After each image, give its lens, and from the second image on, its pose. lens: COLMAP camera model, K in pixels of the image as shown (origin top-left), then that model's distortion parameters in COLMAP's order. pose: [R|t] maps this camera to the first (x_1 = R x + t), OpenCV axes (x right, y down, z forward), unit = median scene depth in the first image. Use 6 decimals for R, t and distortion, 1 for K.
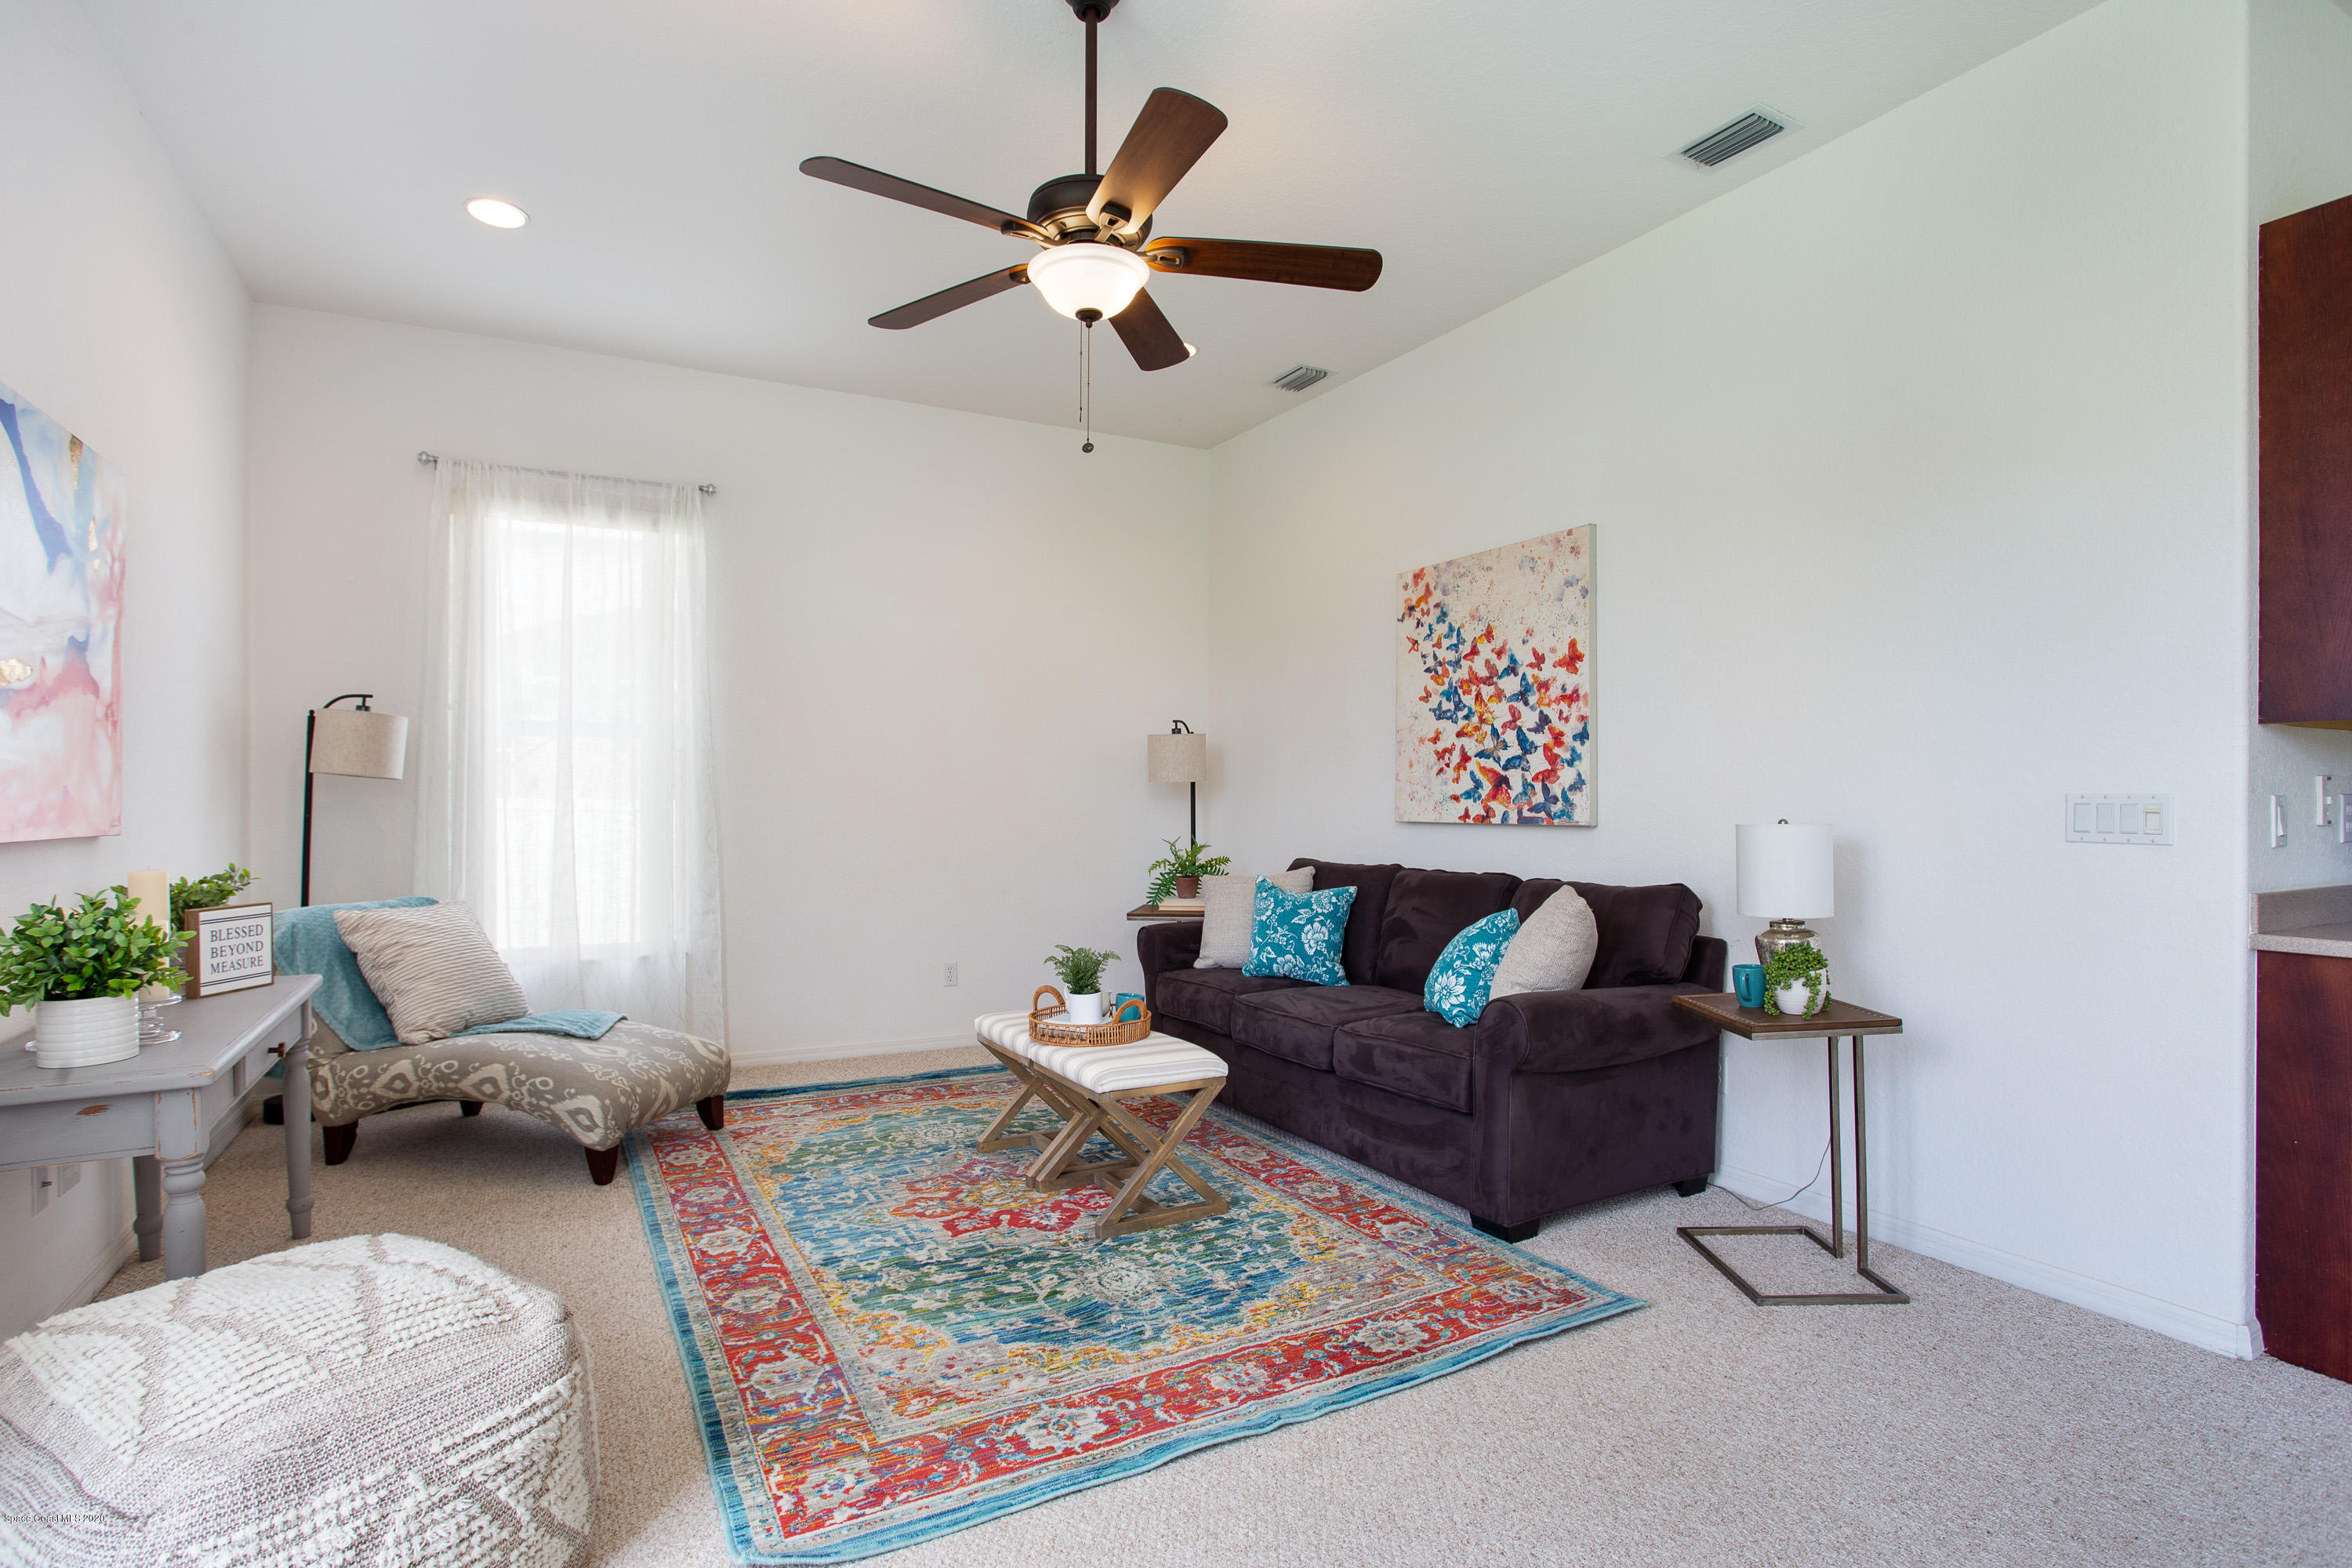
lens RADIAL K [[1205.5, 0, 1234.9], [0, 1205.5, 778.9], [0, 0, 1]] dist [-0.028614, 0.007710]
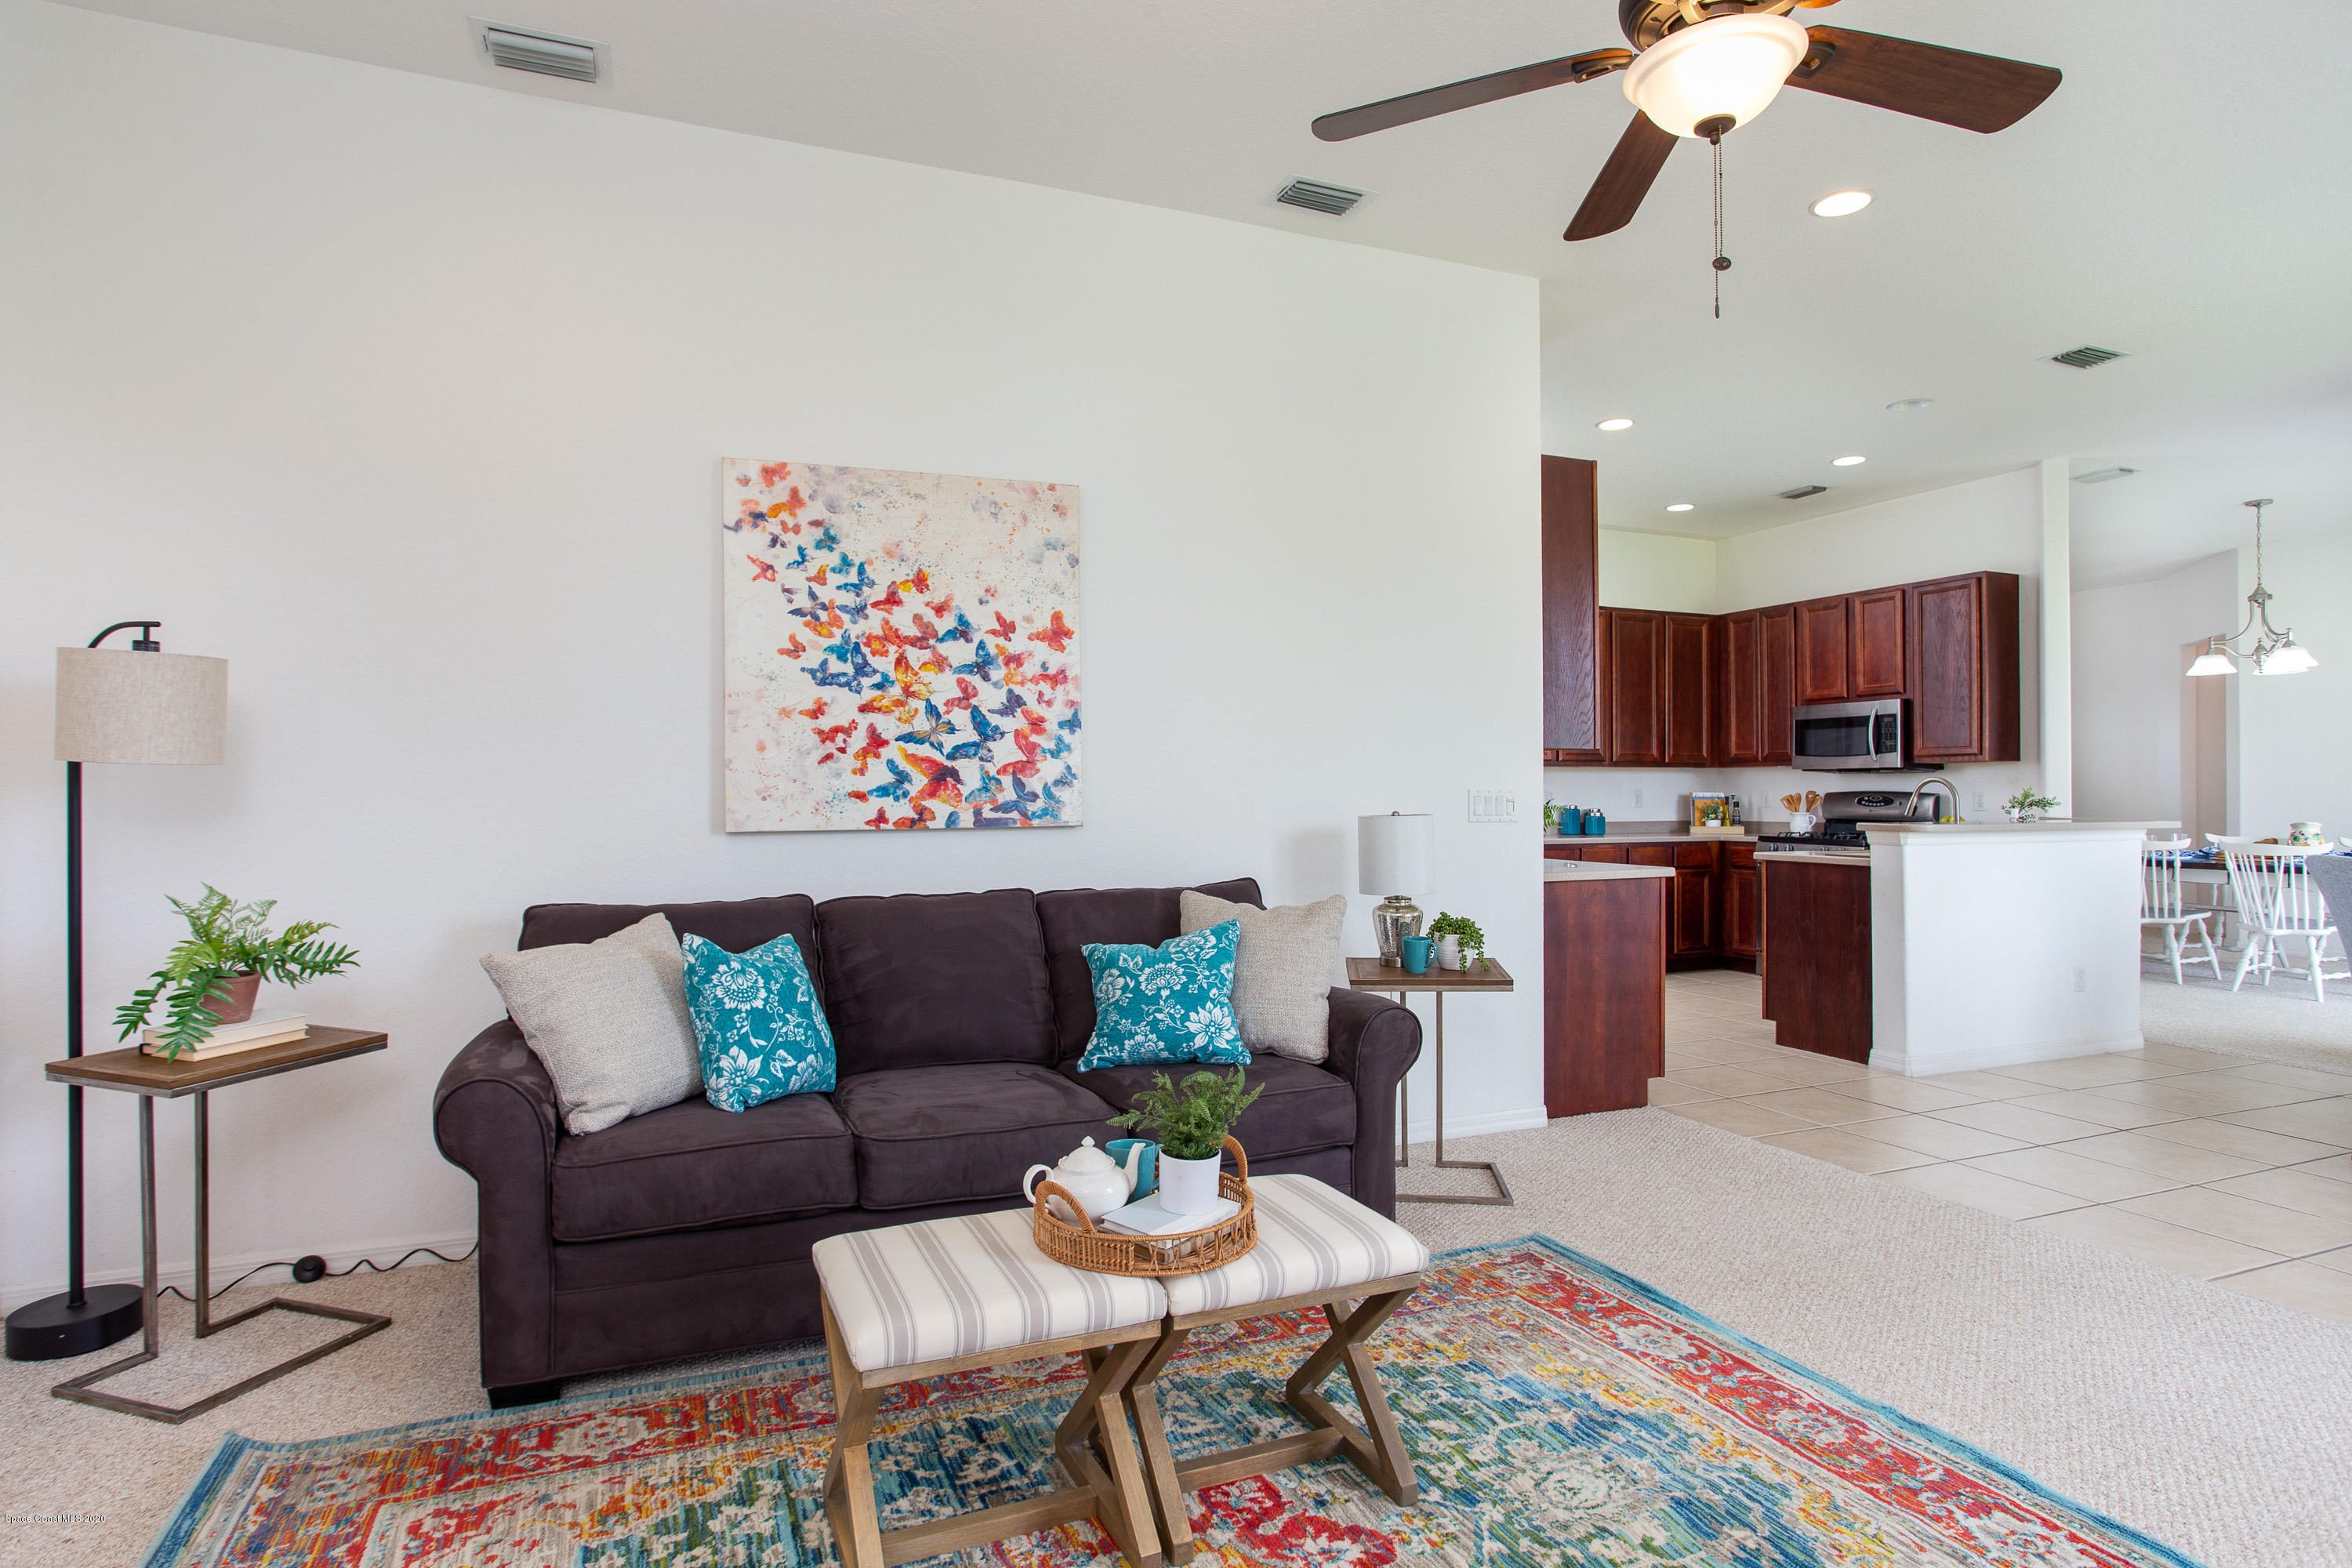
lens RADIAL K [[1205.5, 0, 1171.1], [0, 1205.5, 776.7], [0, 0, 1]] dist [-0.028614, 0.007710]
pose [[0.153162, 0.015583, 0.988078, -0.535022], [-0.006712, 0.999869, -0.014729, 0.014556], [-0.988178, -0.004376, 0.153247, 0.743970]]
